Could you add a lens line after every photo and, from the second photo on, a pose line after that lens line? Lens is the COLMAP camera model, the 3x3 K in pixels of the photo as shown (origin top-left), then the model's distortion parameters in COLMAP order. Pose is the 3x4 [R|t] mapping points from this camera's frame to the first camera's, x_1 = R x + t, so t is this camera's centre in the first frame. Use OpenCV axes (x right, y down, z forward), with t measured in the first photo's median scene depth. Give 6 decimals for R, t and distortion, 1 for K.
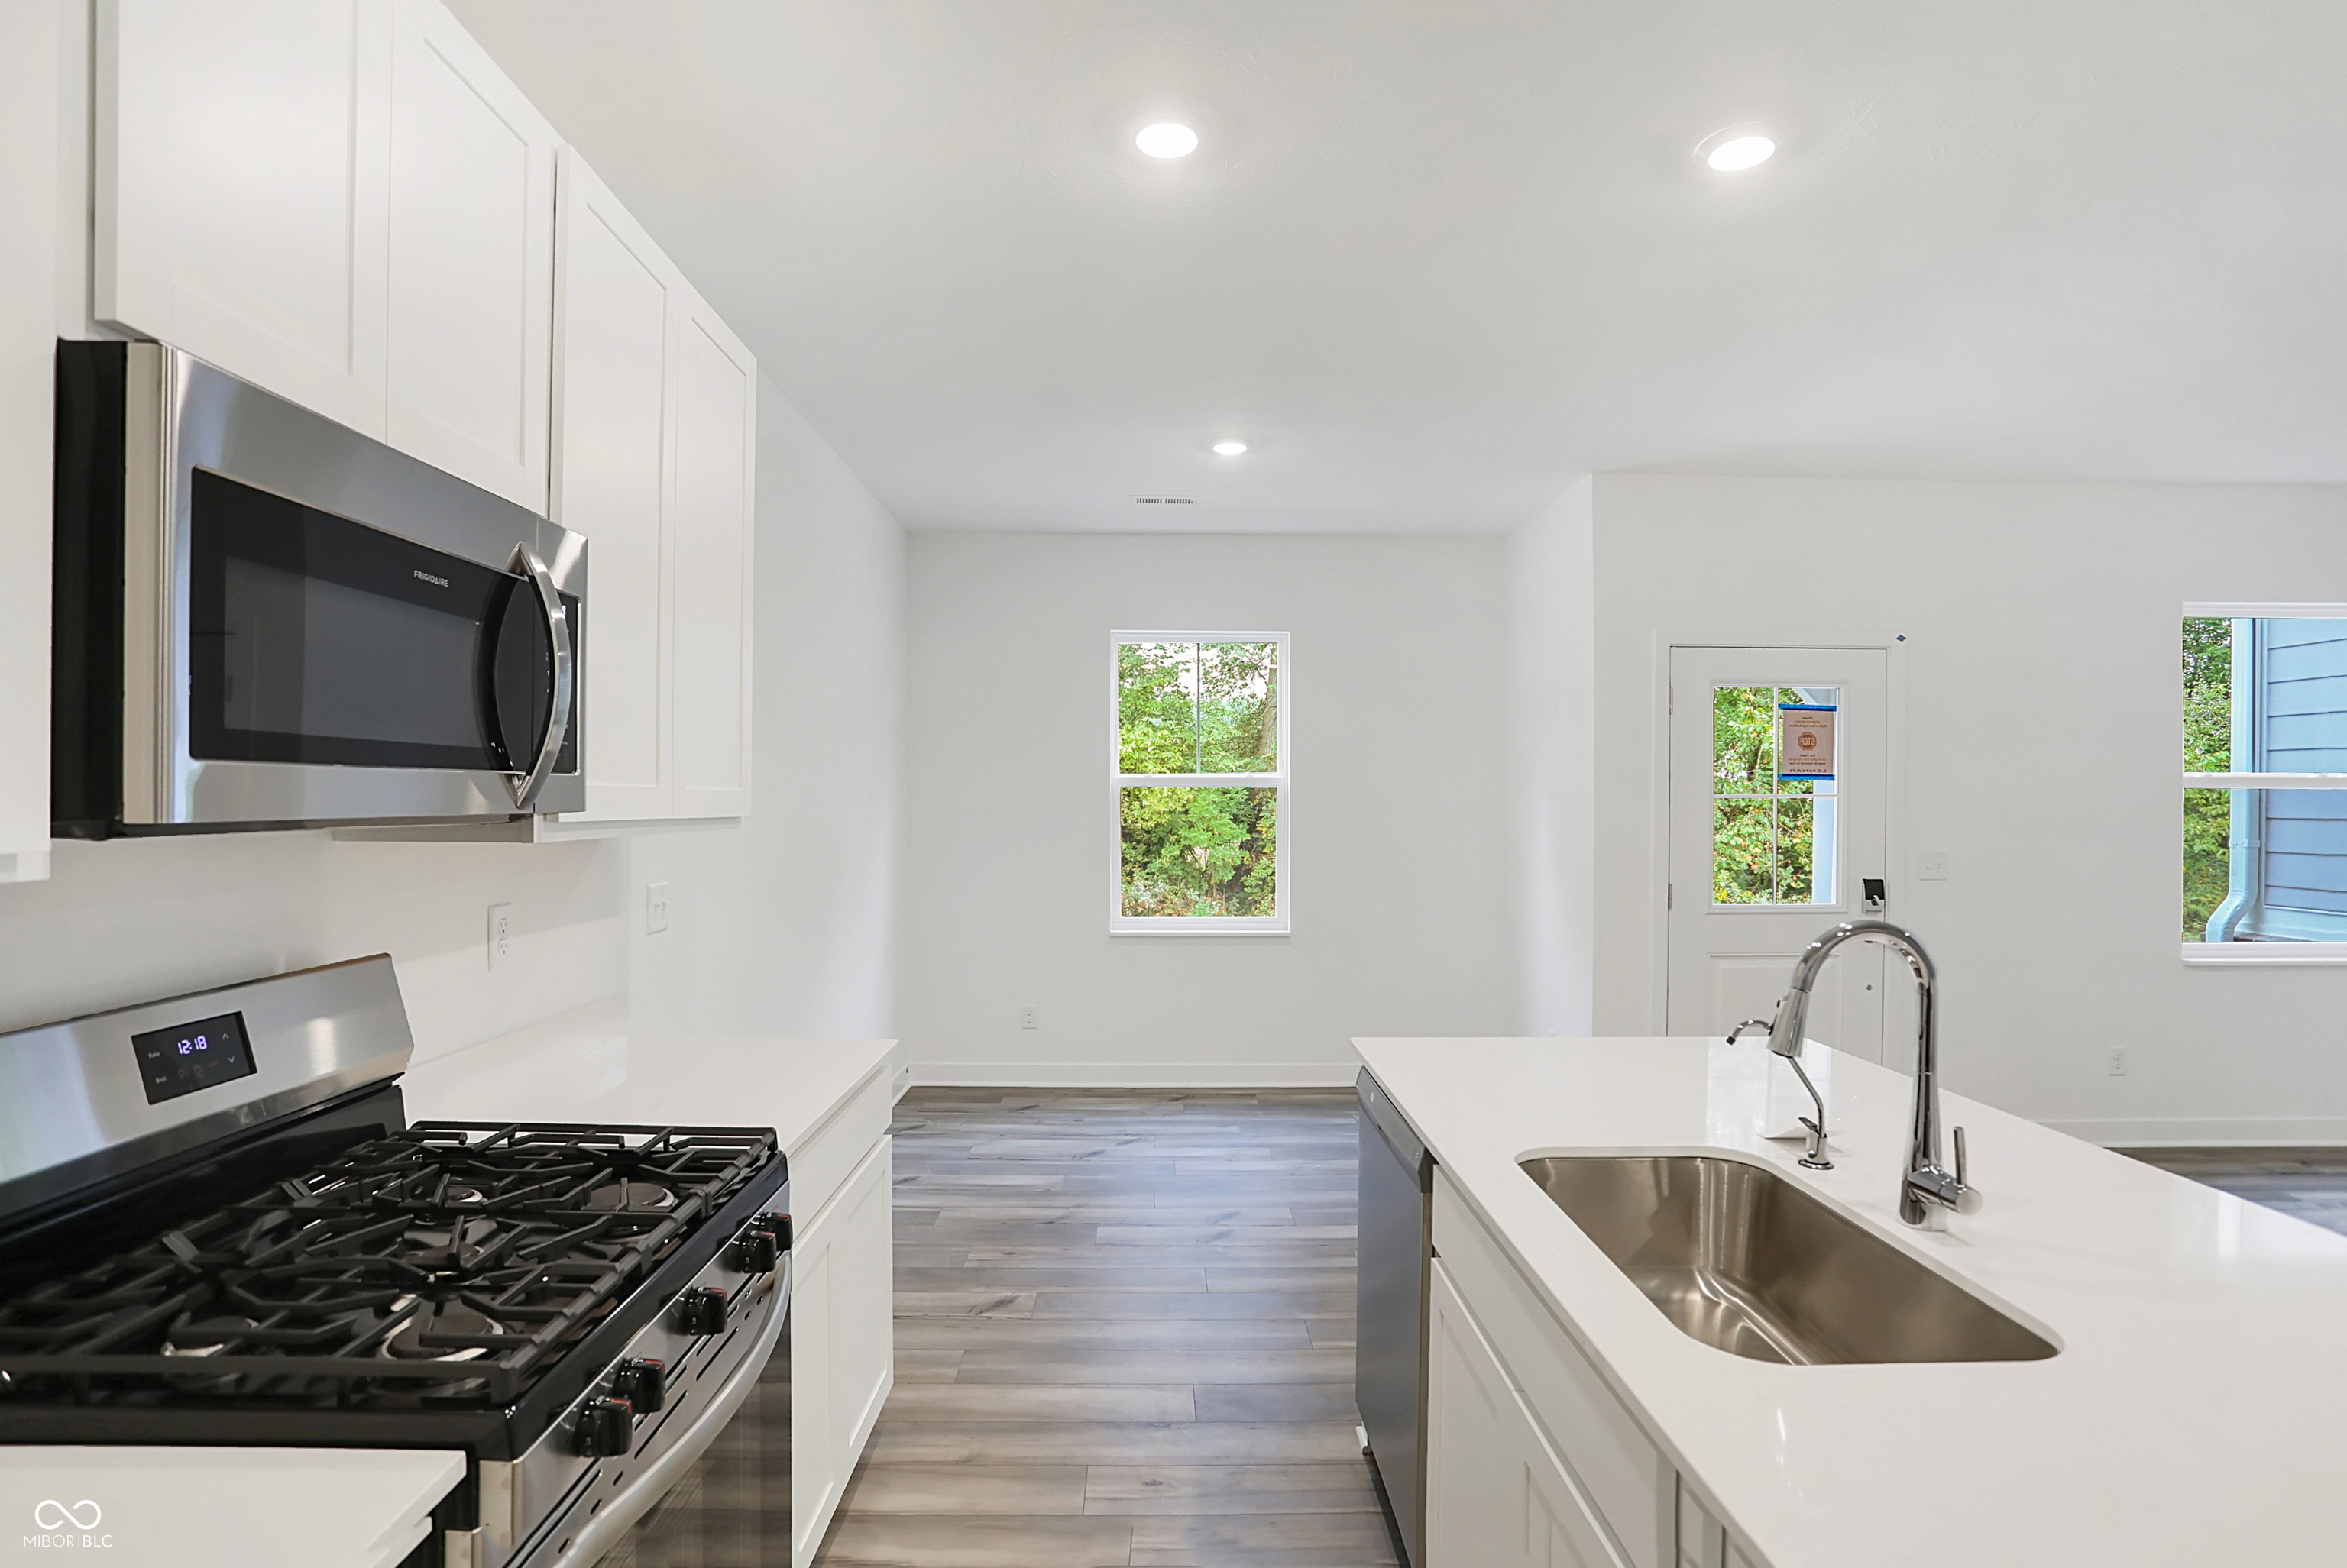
lens RADIAL K [[1198.1, 0, 1186.2], [0, 1198.1, 809.2], [0, 0, 1]] dist [-0.067052, 0.036522]
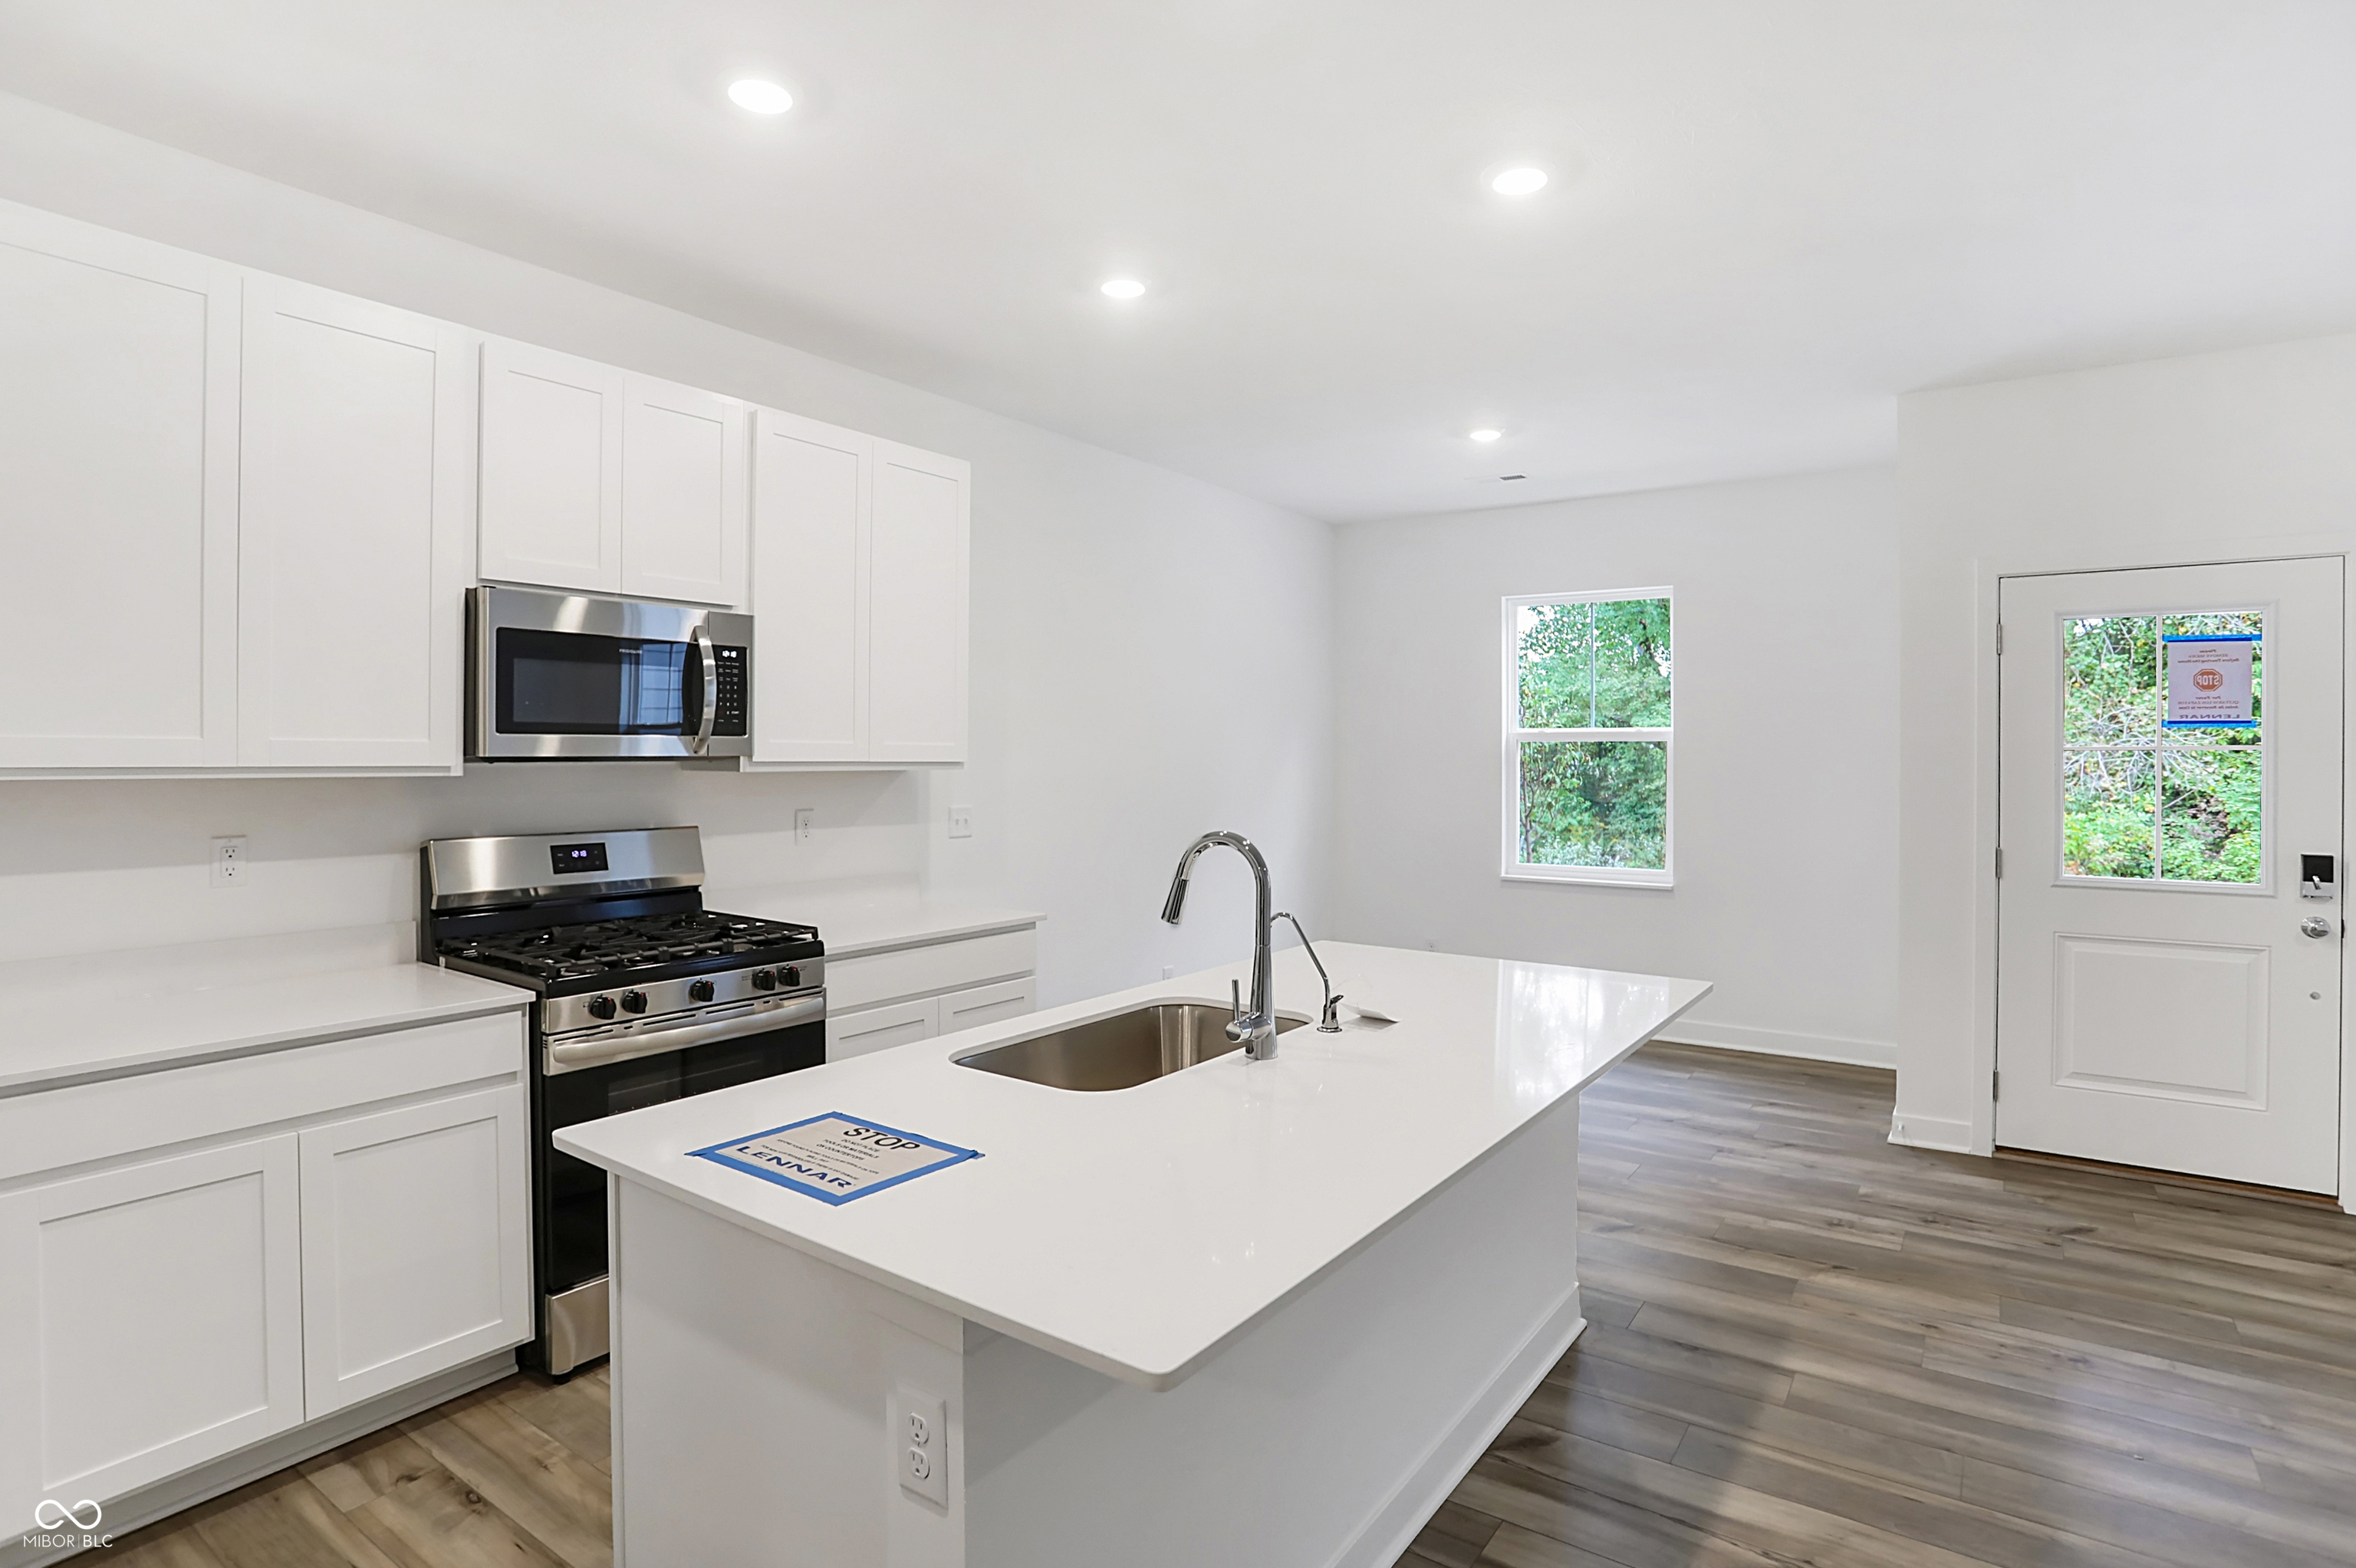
lens RADIAL K [[1207.4, 0, 1187.6], [0, 1207.4, 763.1], [0, 0, 1]] dist [-0.064727, 0.026053]
pose [[0.802428, 0.004377, -0.596733, 0.440831], [-0.005945, 0.999982, -0.000659, 0.003798], [0.596720, 0.004076, 0.802439, -0.055654]]
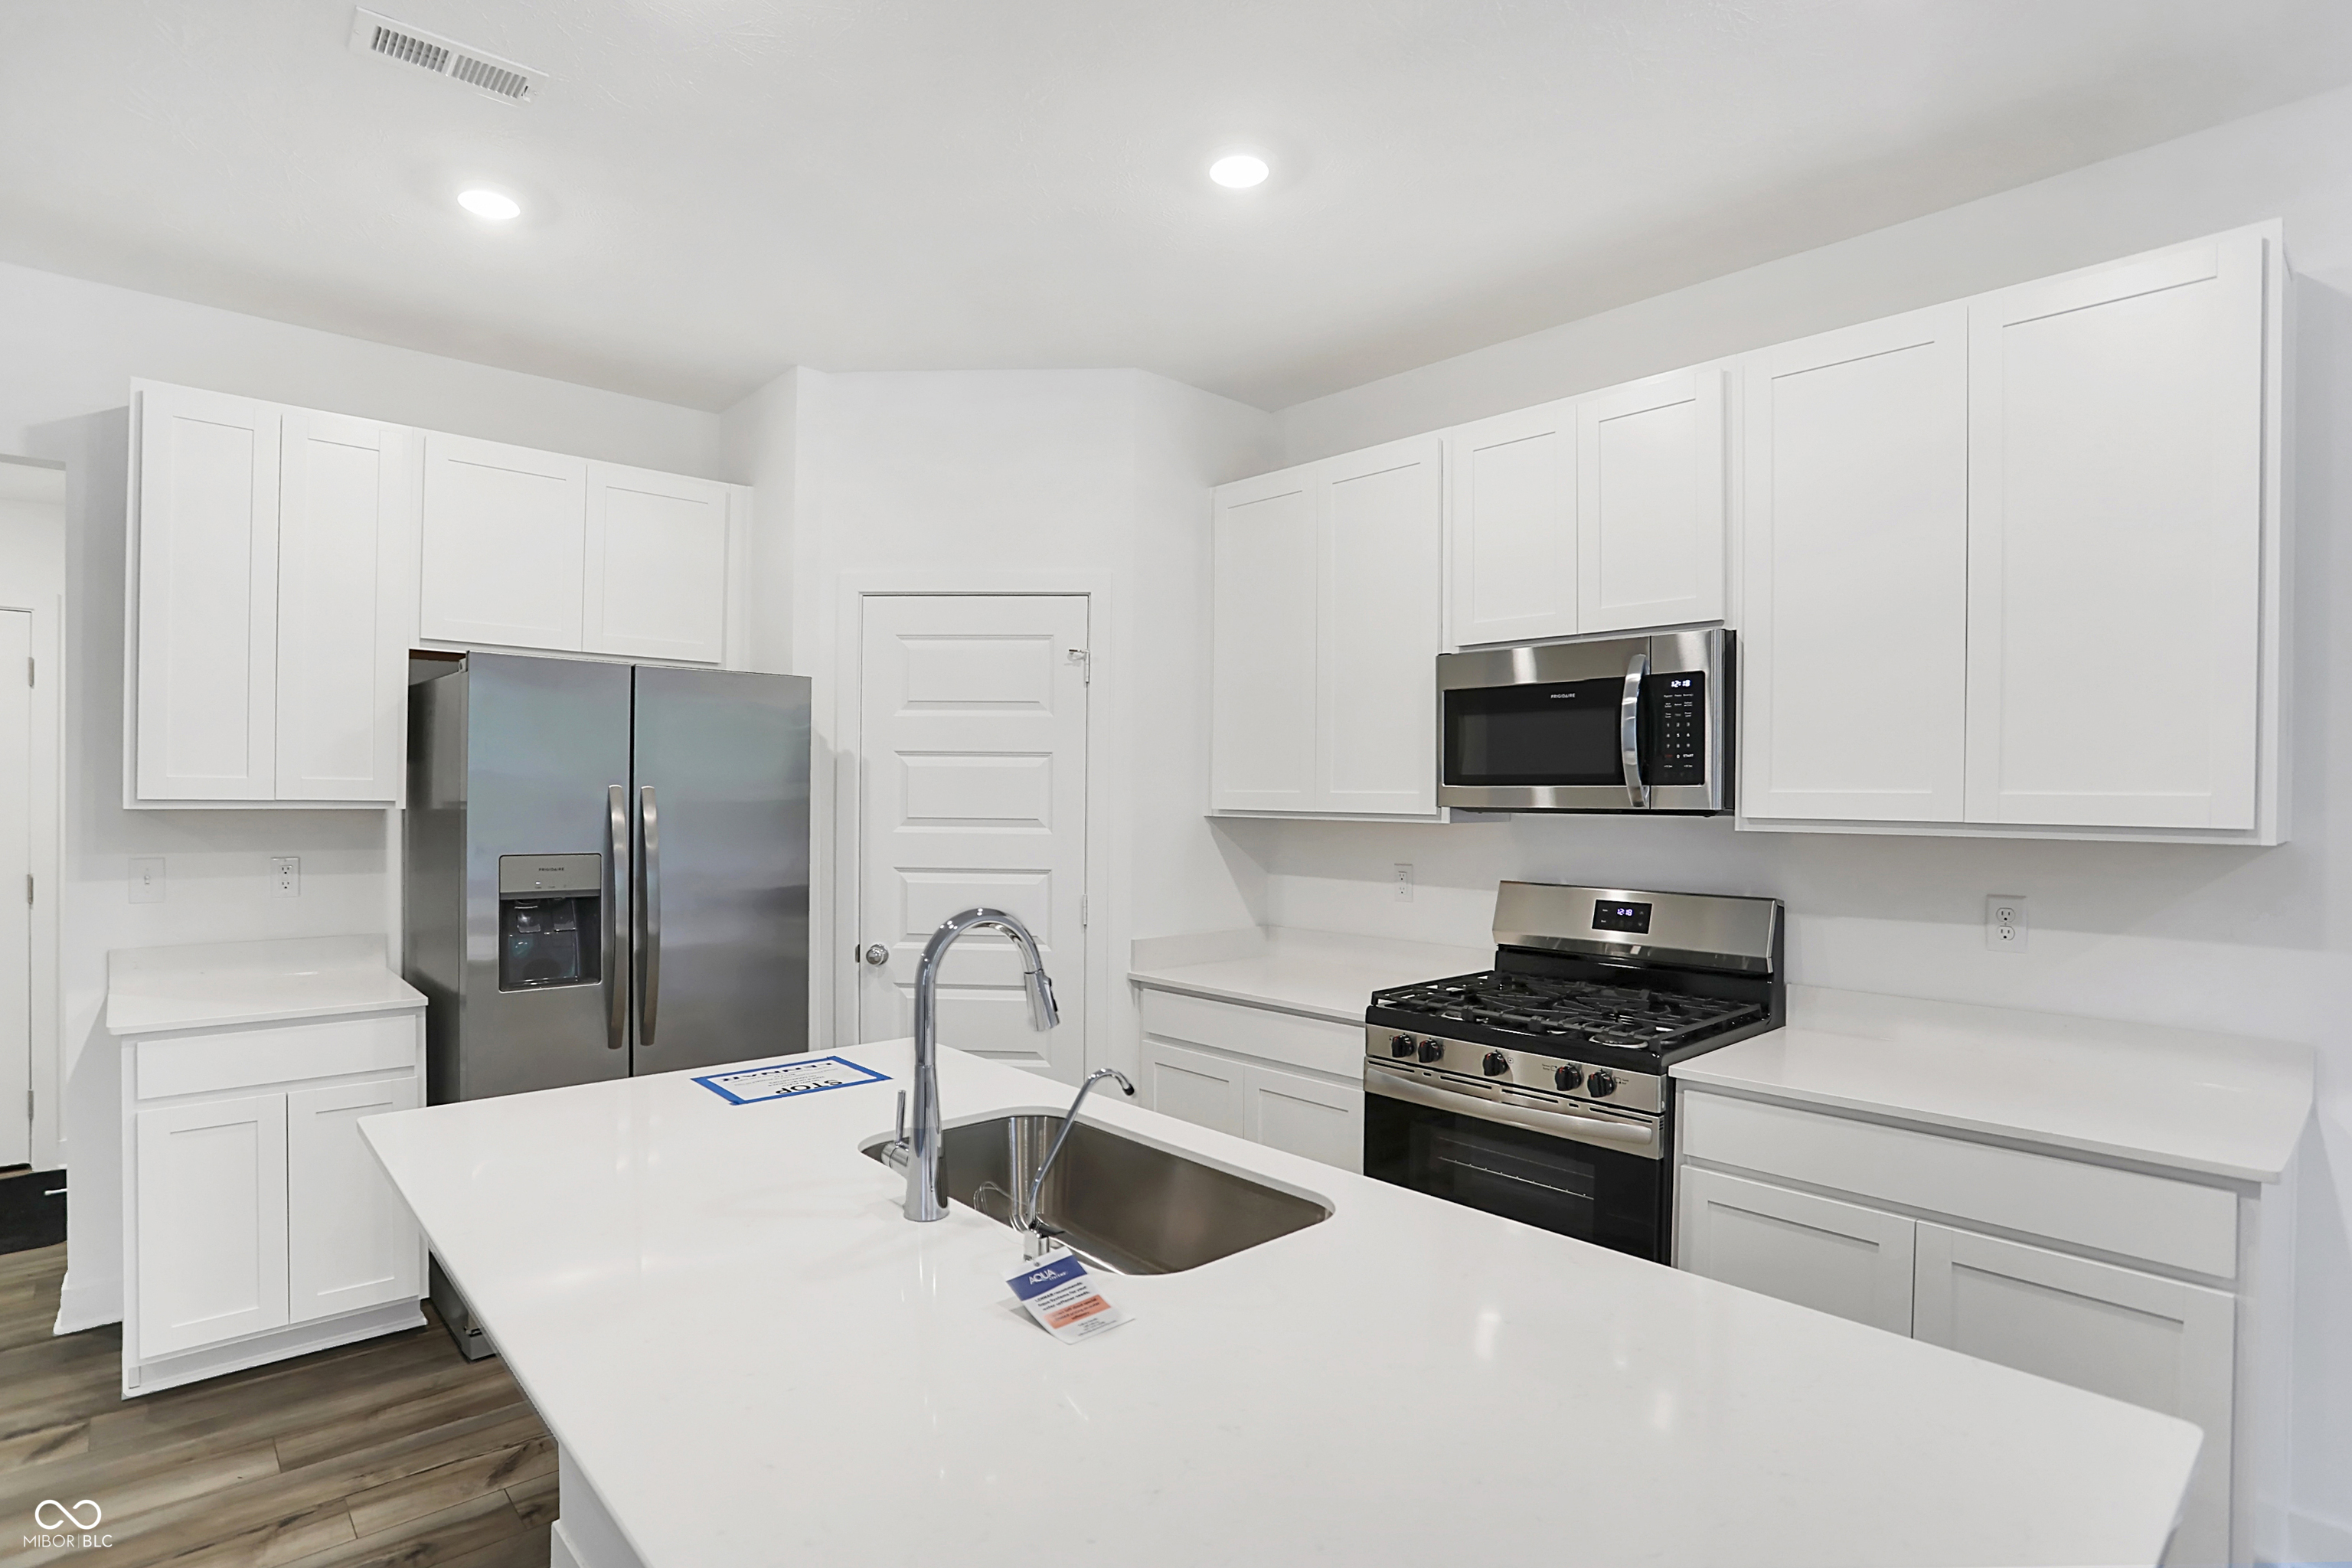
lens RADIAL K [[1177.6, 0, 1180.3], [0, 1177.6, 785.0], [0, 0, 1]] dist [-0.074688, 0.034008]
pose [[-0.760160, -0.016324, -0.649530, 0.347401], [-0.017675, 0.999834, -0.004443, -0.004056], [0.649495, 0.008103, -0.760323, 0.599626]]
